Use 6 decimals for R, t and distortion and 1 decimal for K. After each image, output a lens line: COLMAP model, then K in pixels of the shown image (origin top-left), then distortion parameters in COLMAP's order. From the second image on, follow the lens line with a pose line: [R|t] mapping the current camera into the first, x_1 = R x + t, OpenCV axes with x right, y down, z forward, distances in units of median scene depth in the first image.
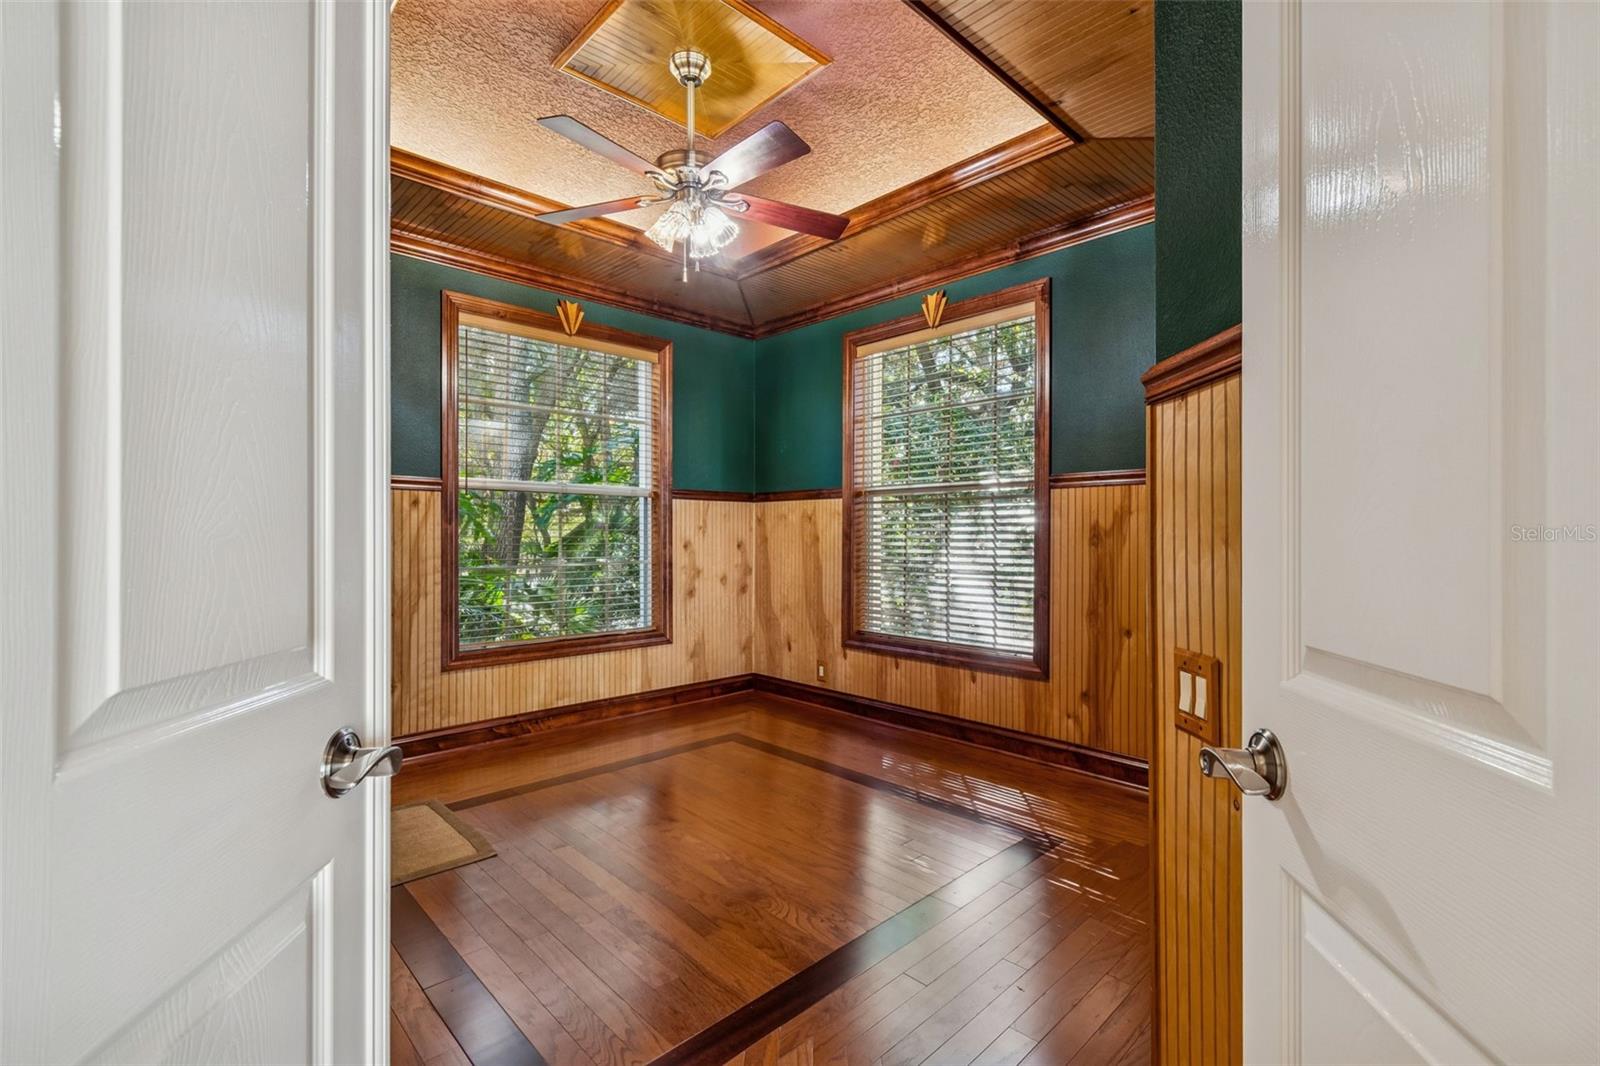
lens RADIAL K [[709.9, 0, 795.6], [0, 709.9, 539.5], [0, 0, 1]] dist [-0.000919, 0.000007]
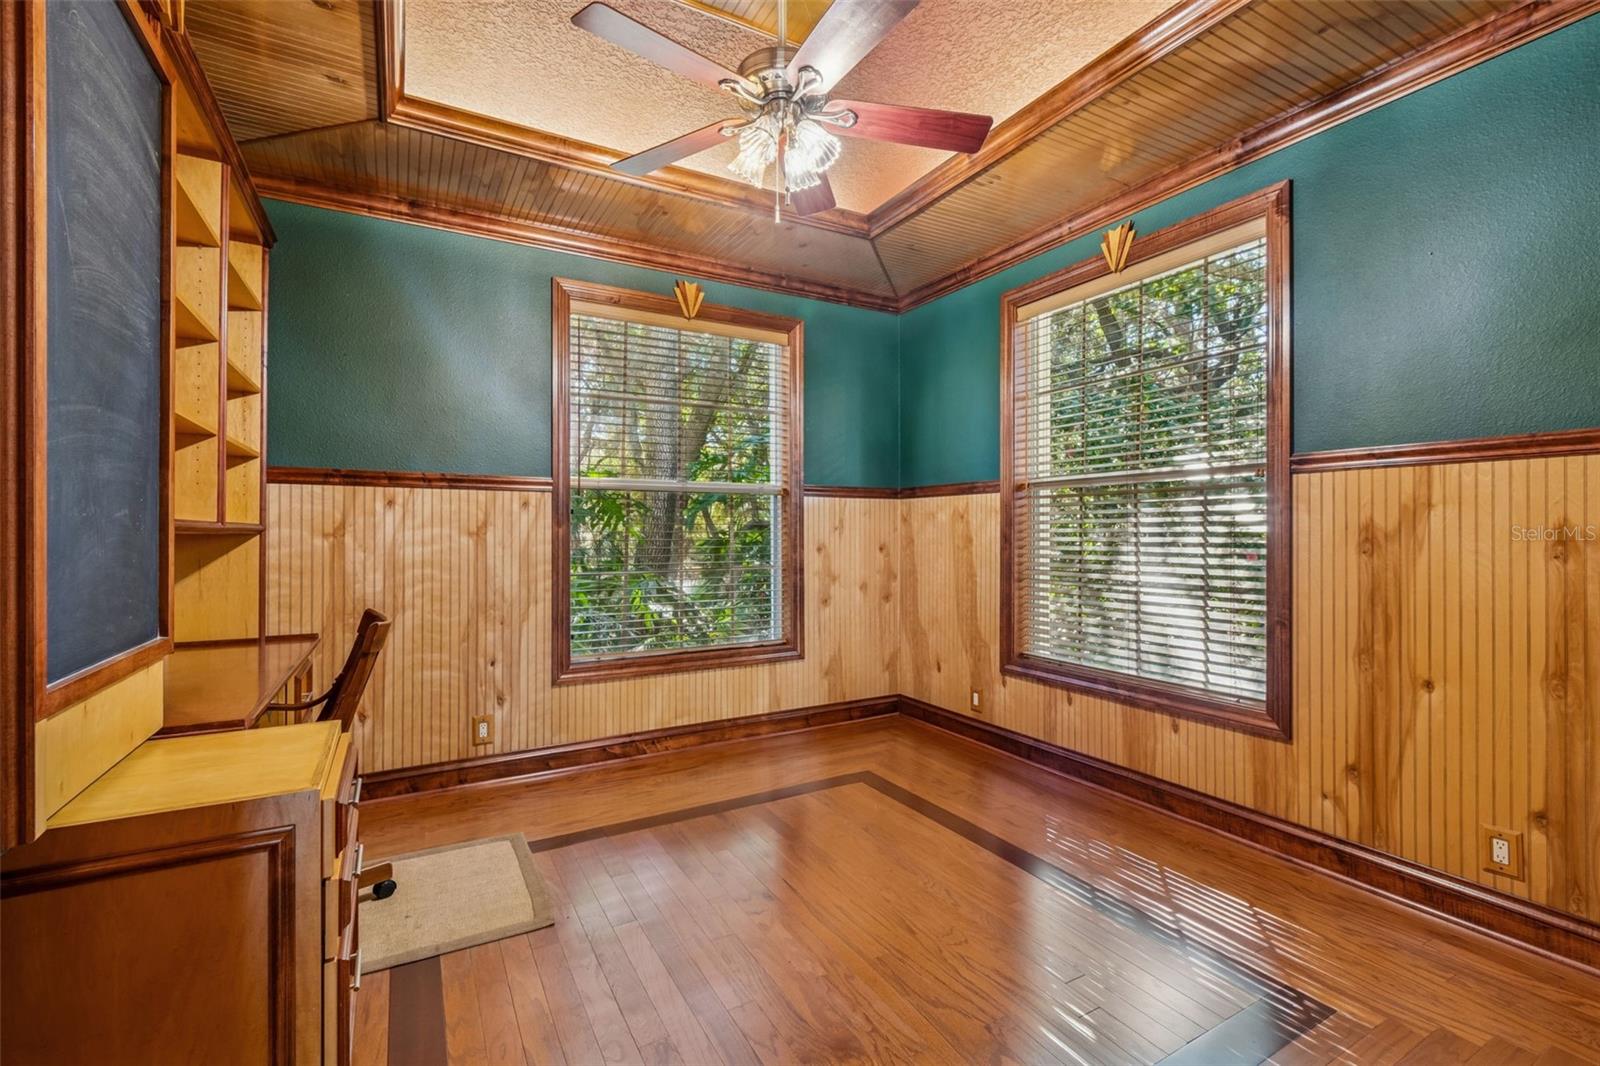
lens RADIAL K [[715.6, 0, 800.0], [0, 715.6, 533.0], [0, 0, 1]] dist [0.002256, 0.000107]
pose [[0.972795, -0.003387, -0.231641, 0.036389], [0.001988, 0.999978, -0.006273, -0.006806], [0.231657, 0.005642, 0.972781, 0.153363]]
